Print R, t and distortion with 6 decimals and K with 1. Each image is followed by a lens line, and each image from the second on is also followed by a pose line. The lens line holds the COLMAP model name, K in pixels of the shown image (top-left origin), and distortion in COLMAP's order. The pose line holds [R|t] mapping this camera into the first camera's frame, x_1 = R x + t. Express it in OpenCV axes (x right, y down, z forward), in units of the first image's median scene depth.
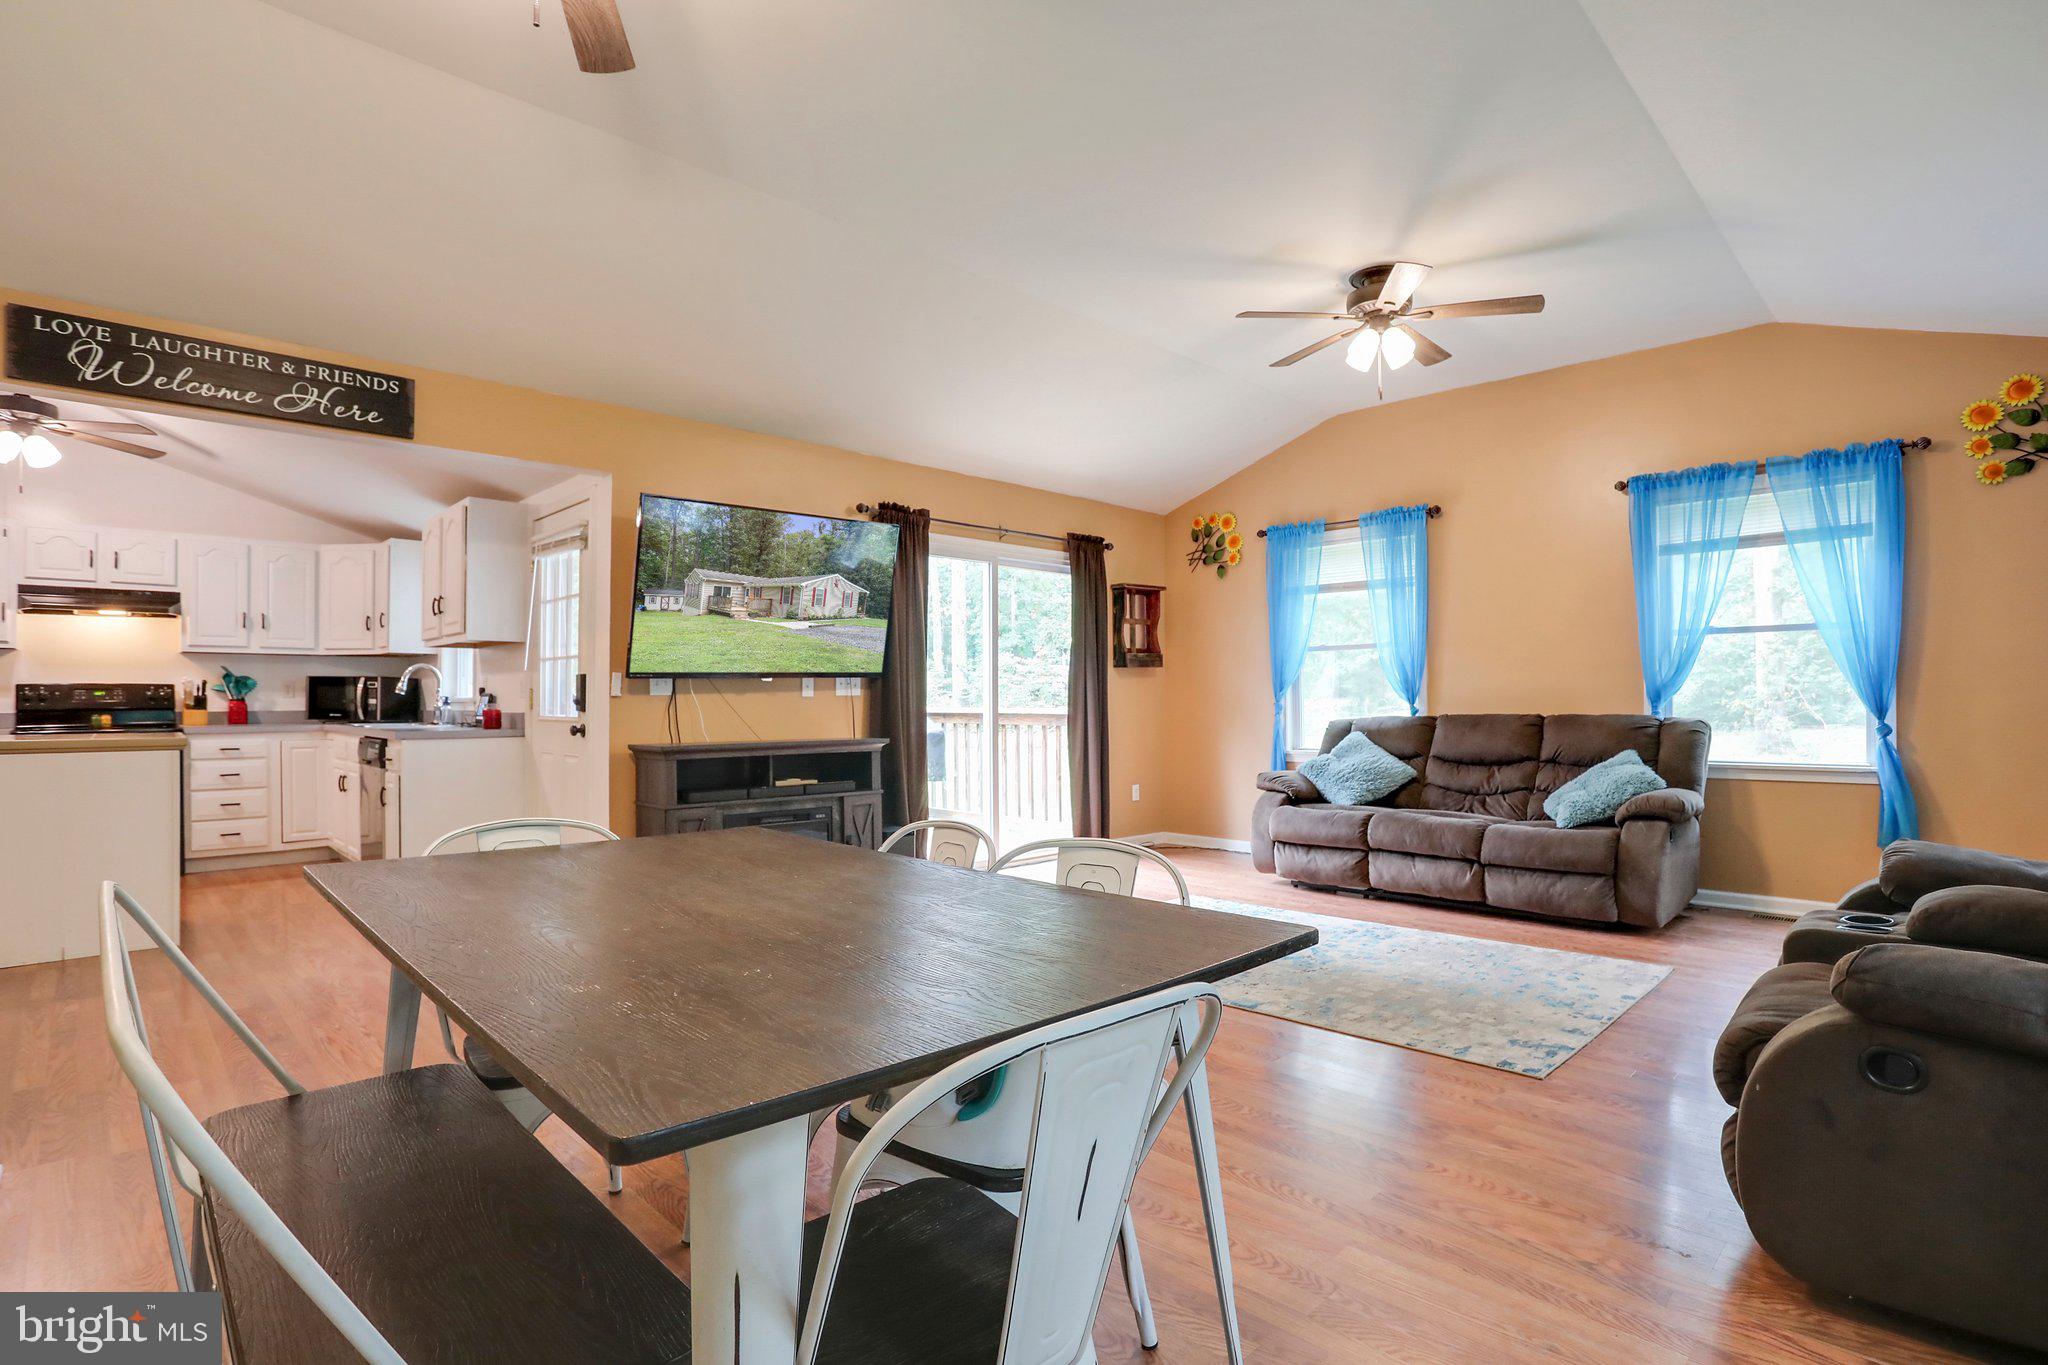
lens RADIAL K [[1004.4, 0, 1020.4], [0, 1004.4, 700.3], [0, 0, 1]] dist [-0.061168, 0.022160]
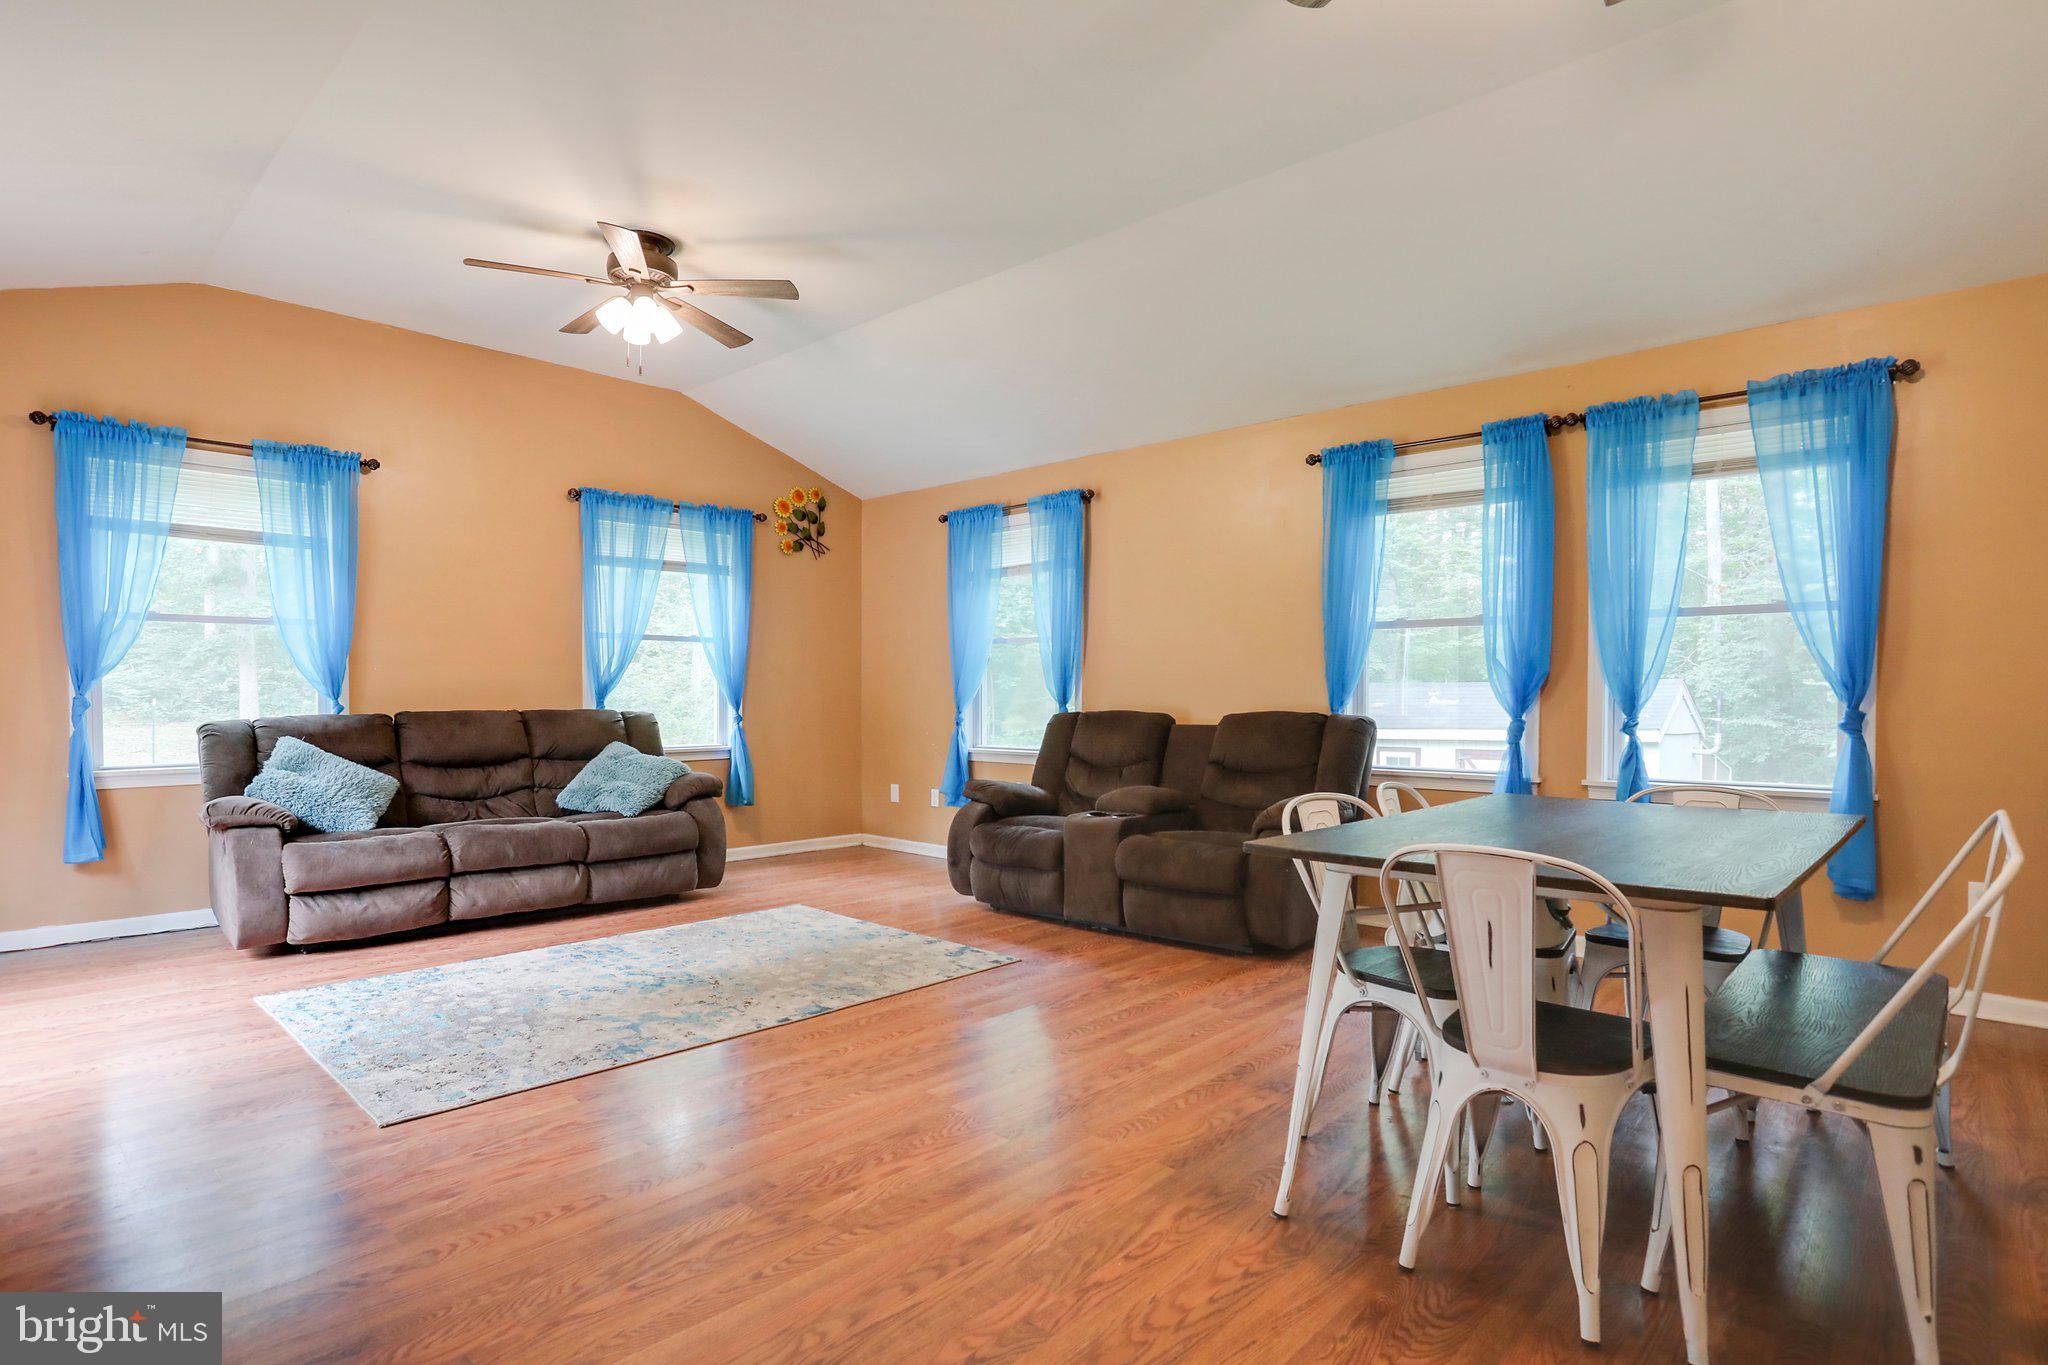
lens RADIAL K [[1053.5, 0, 1022.2], [0, 1053.5, 693.2], [0, 0, 1]] dist [-0.039483, 0.002602]
pose [[-0.049496, 0.005768, 0.998758, -0.534957], [-0.002184, 0.999980, -0.005884, 0.003186], [-0.998772, -0.002472, -0.049482, 0.574417]]
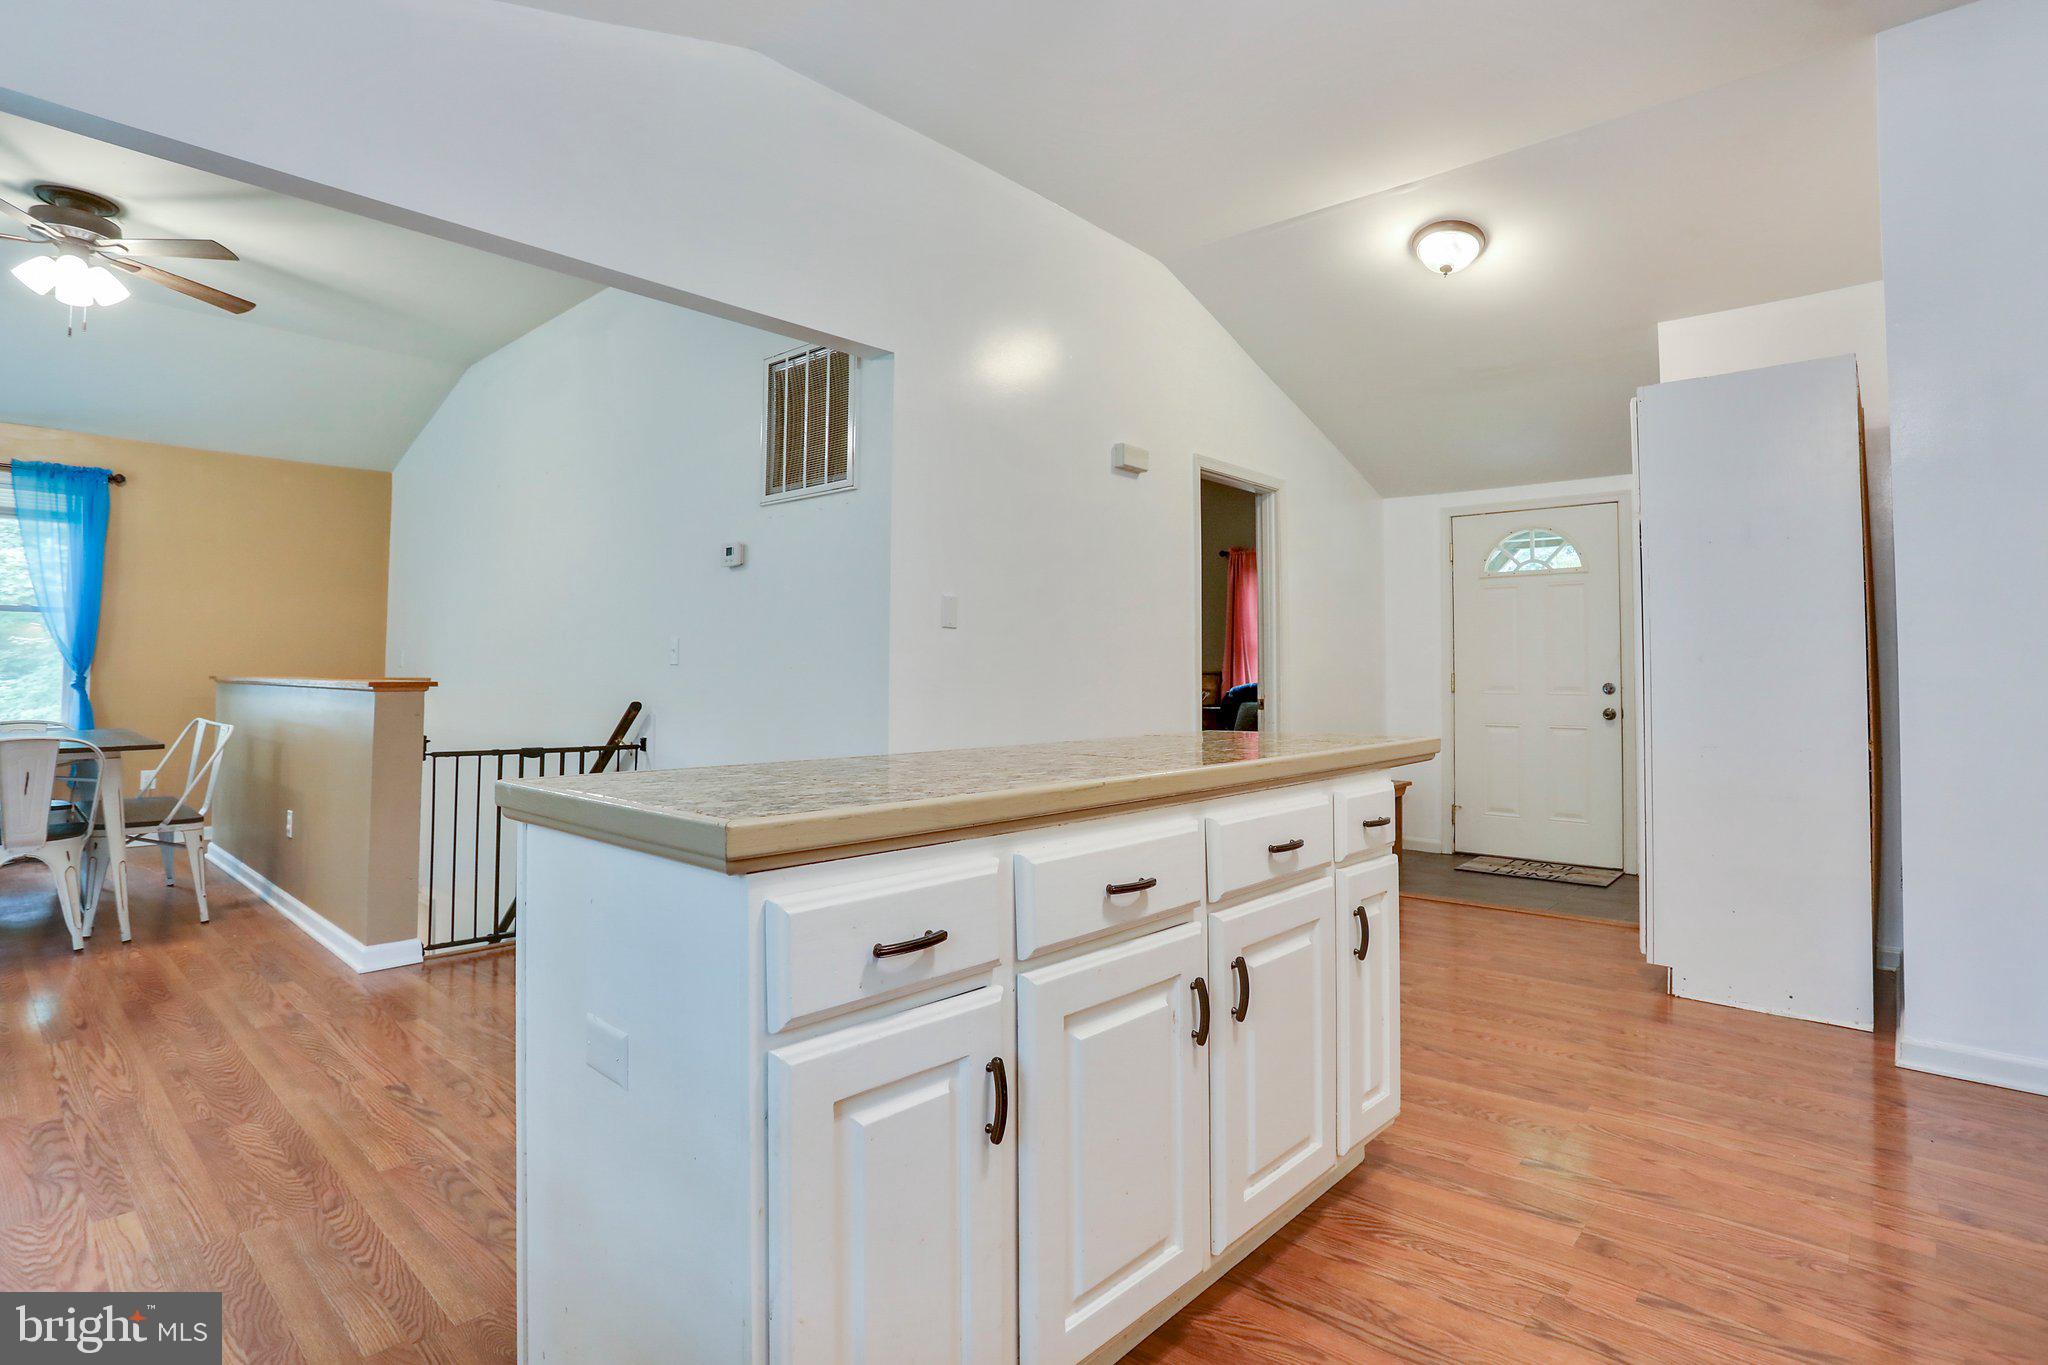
lens RADIAL K [[1004.4, 0, 1000.4], [0, 1004.4, 648.4], [0, 0, 1]] dist [-0.061168, 0.022160]
pose [[-0.998094, -0.008492, -0.061133, -0.847329], [-0.006930, 0.999645, -0.025714, 0.002146], [0.061330, -0.025242, -0.997798, 1.141827]]
